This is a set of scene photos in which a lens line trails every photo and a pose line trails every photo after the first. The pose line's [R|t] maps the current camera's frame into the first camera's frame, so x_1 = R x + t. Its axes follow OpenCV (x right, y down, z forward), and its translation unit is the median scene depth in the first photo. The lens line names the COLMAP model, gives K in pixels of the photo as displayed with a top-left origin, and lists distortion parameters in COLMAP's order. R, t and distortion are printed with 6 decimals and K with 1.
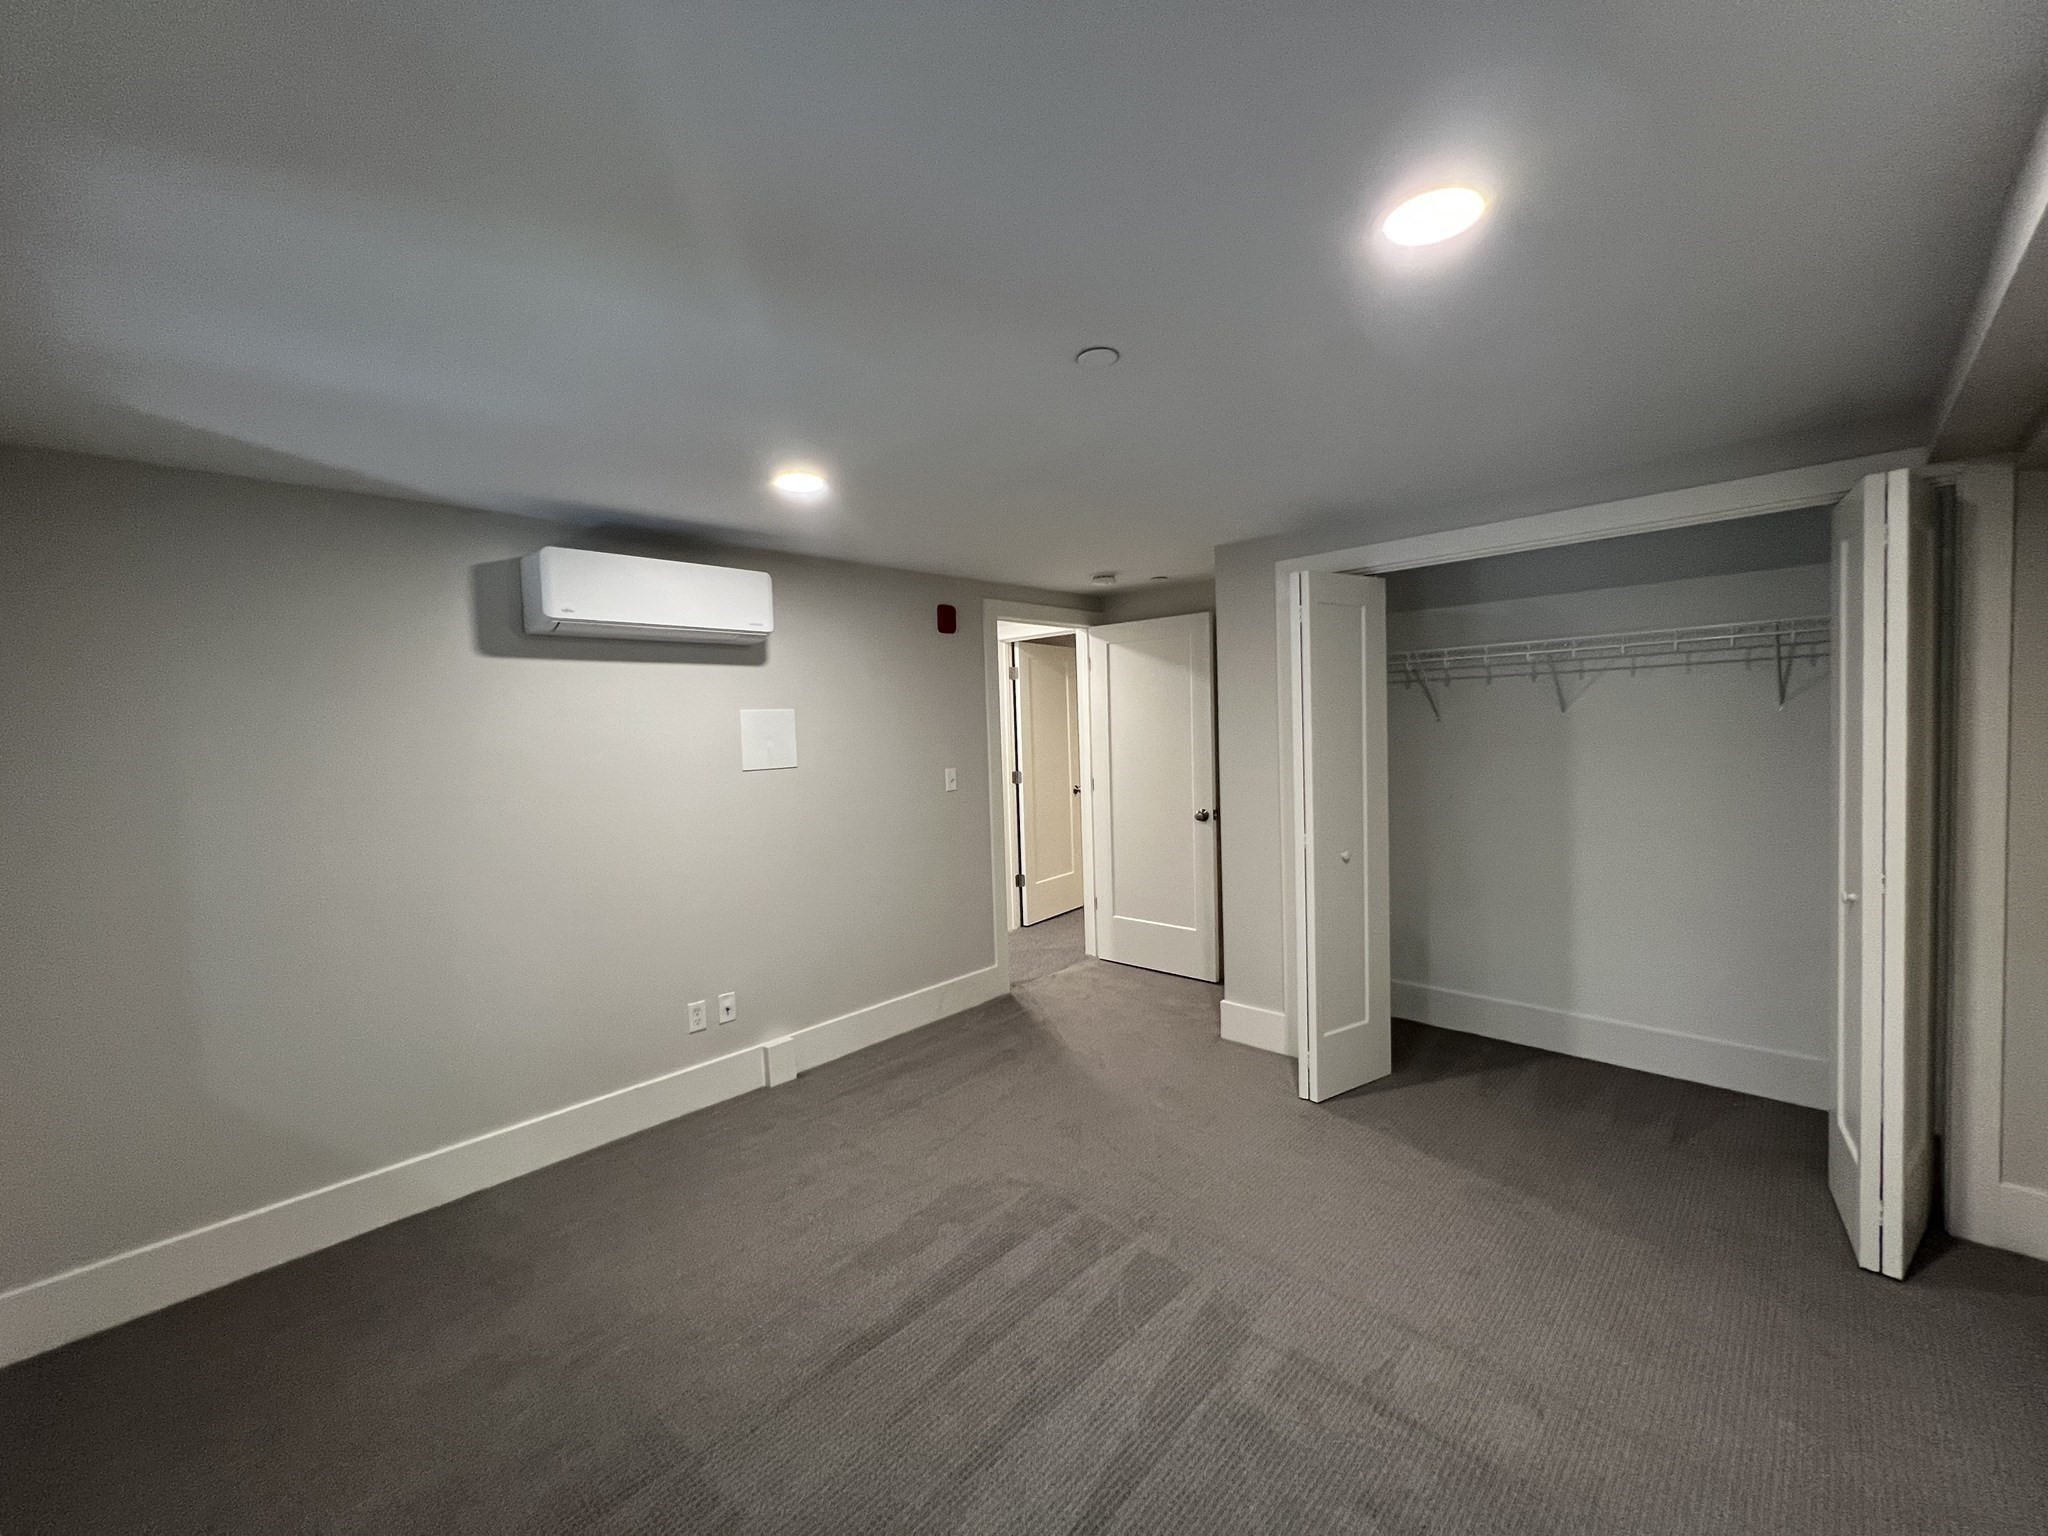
lens RADIAL K [[820.6, 0, 1027.9], [0, 820.6, 769.2], [0, 0, 1]] dist [0.002320, 0.000405]
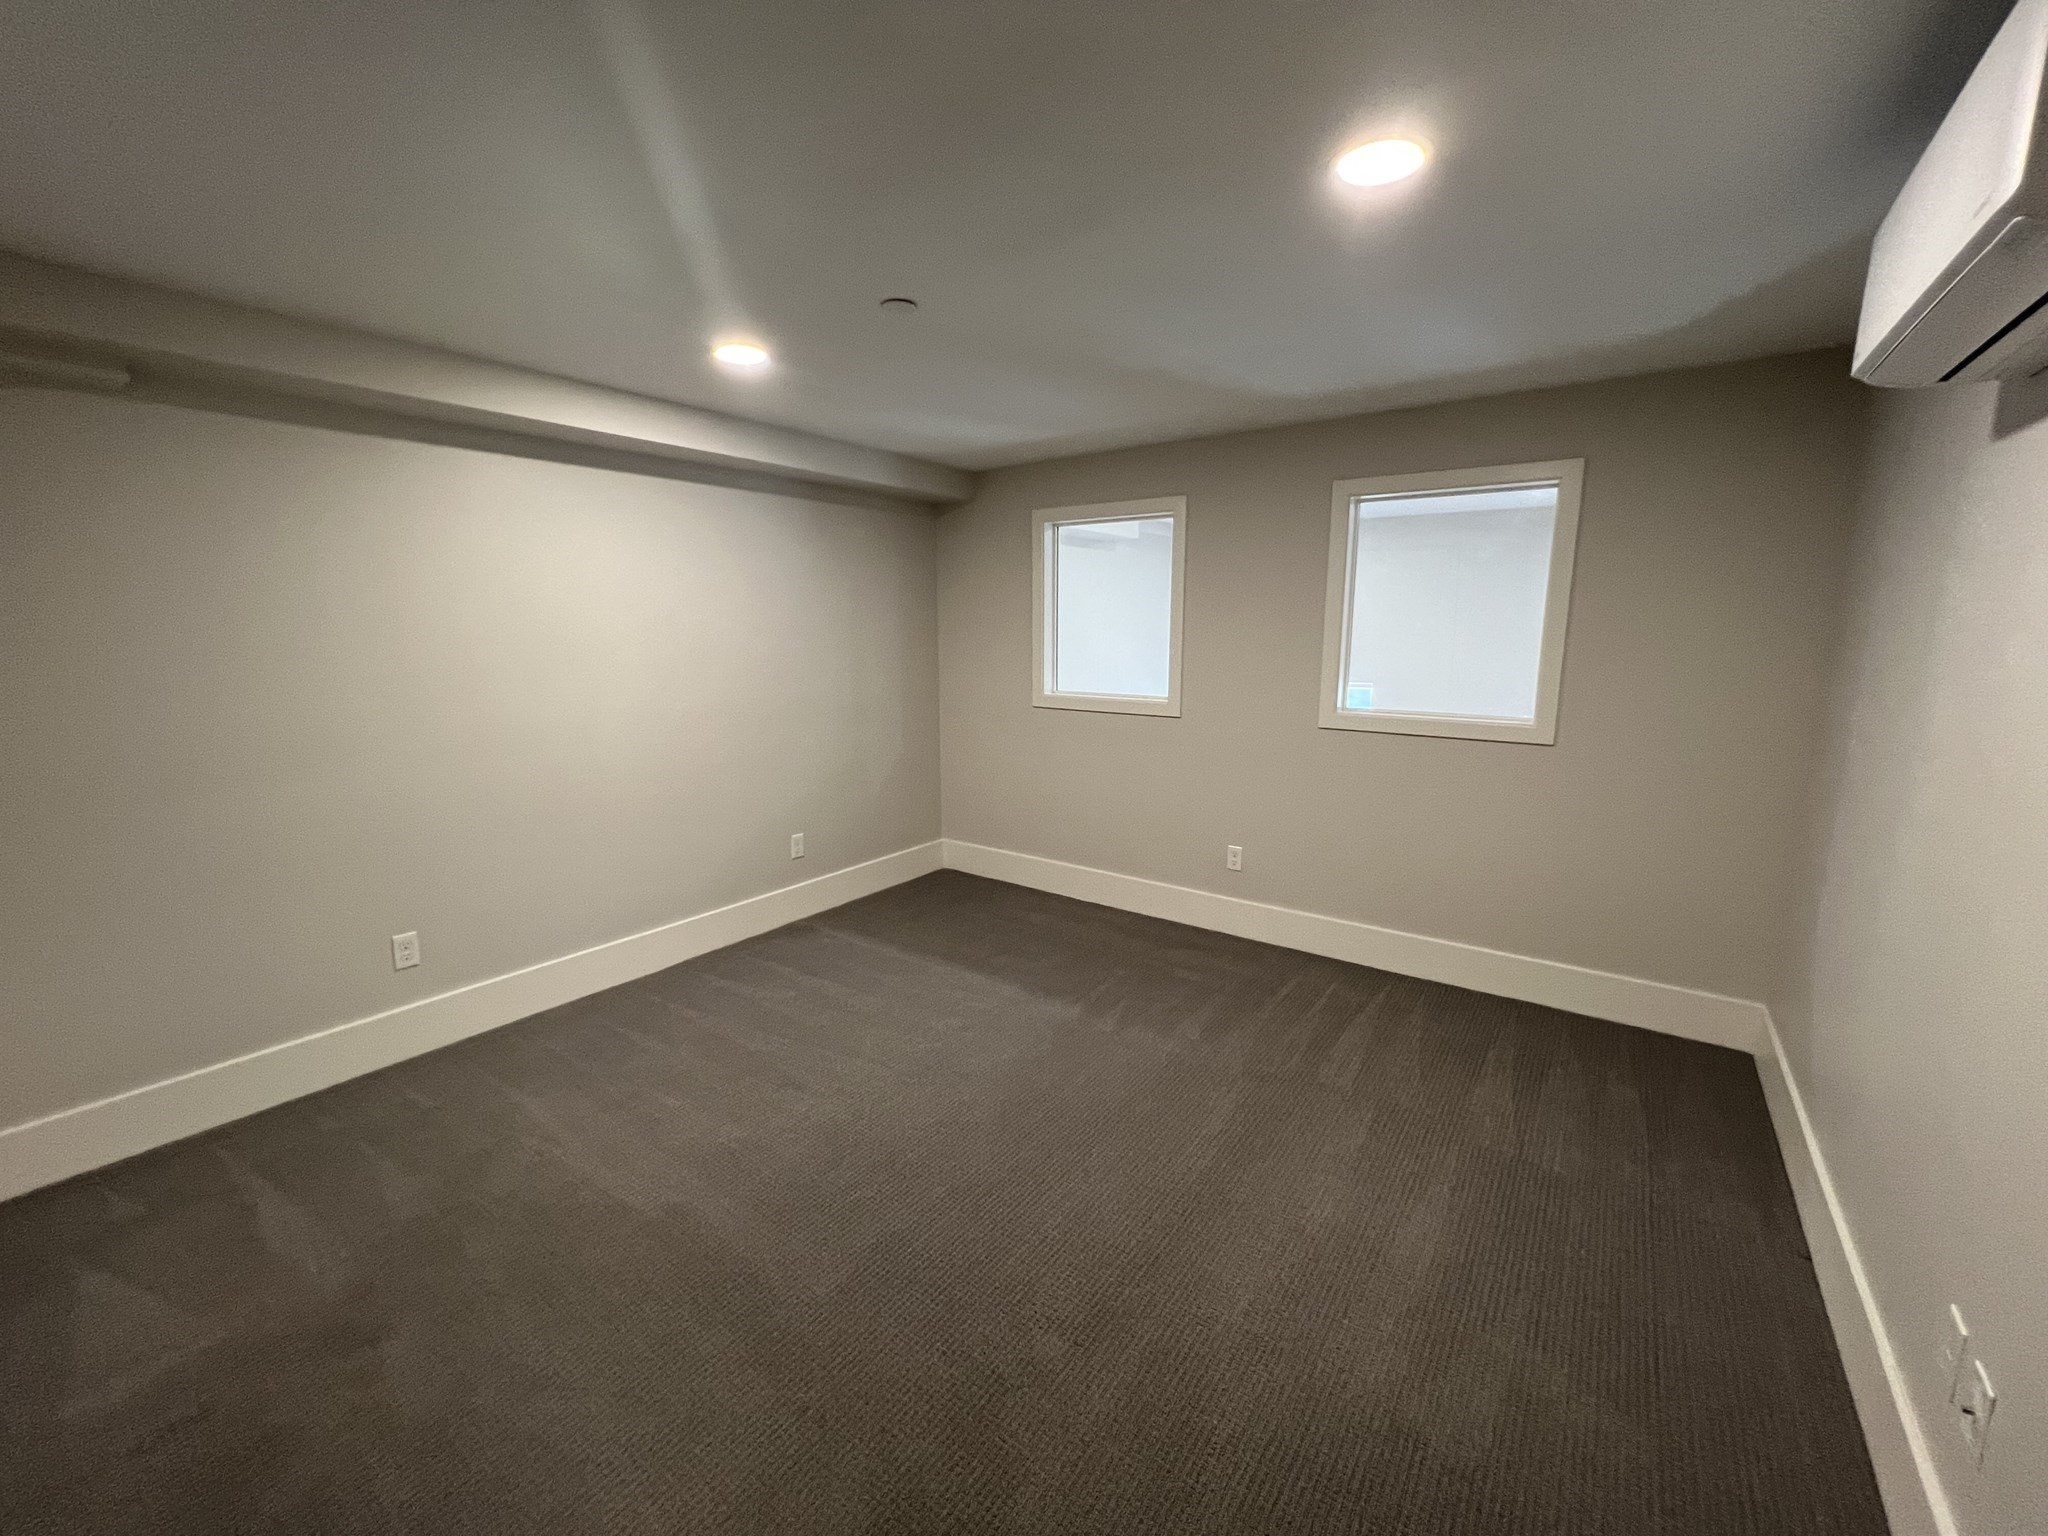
lens RADIAL K [[820.6, 0, 1020.7], [0, 820.6, 754.4], [0, 0, 1]] dist [0.002320, 0.000405]
pose [[0.991308, 0.021926, 0.129719, -0.234924], [-0.035668, 0.993876, 0.104587, 0.027699], [-0.126632, -0.108305, 0.986019, -0.225556]]
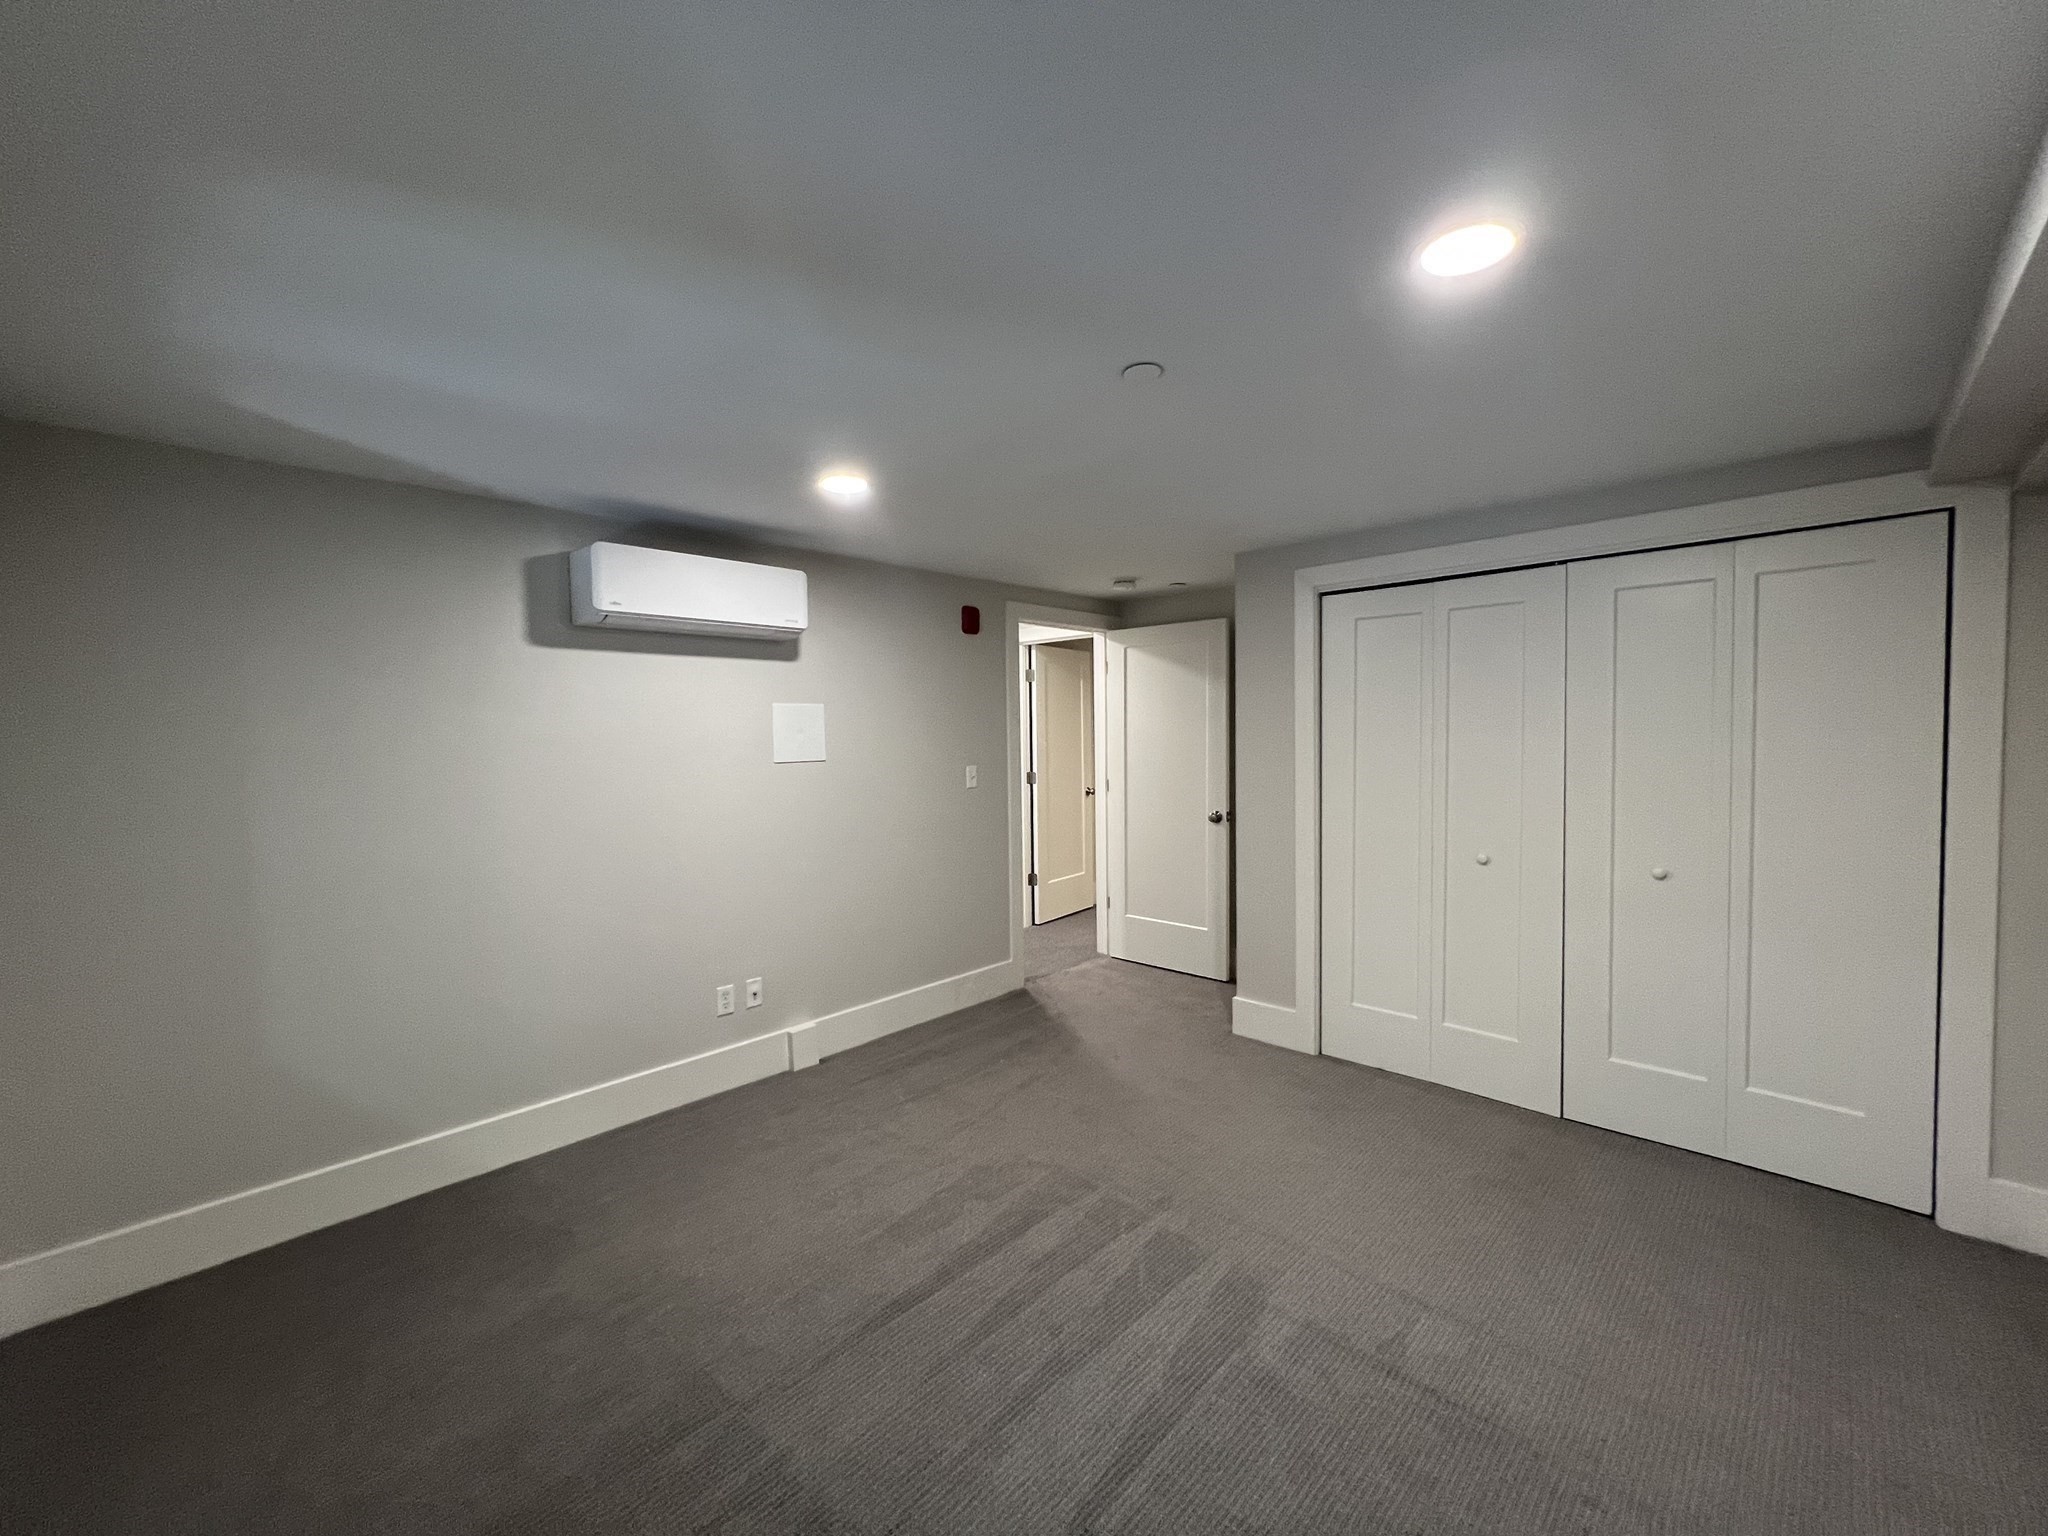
lens RADIAL K [[820.6, 0, 1026.0], [0, 820.6, 771.9], [0, 0, 1]] dist [0.002320, 0.000405]
pose [[0.999771, 0.020794, -0.005062, -0.032836], [-0.020805, 0.999782, -0.001996, 0.010980], [0.005020, 0.002101, 0.999985, -0.036380]]
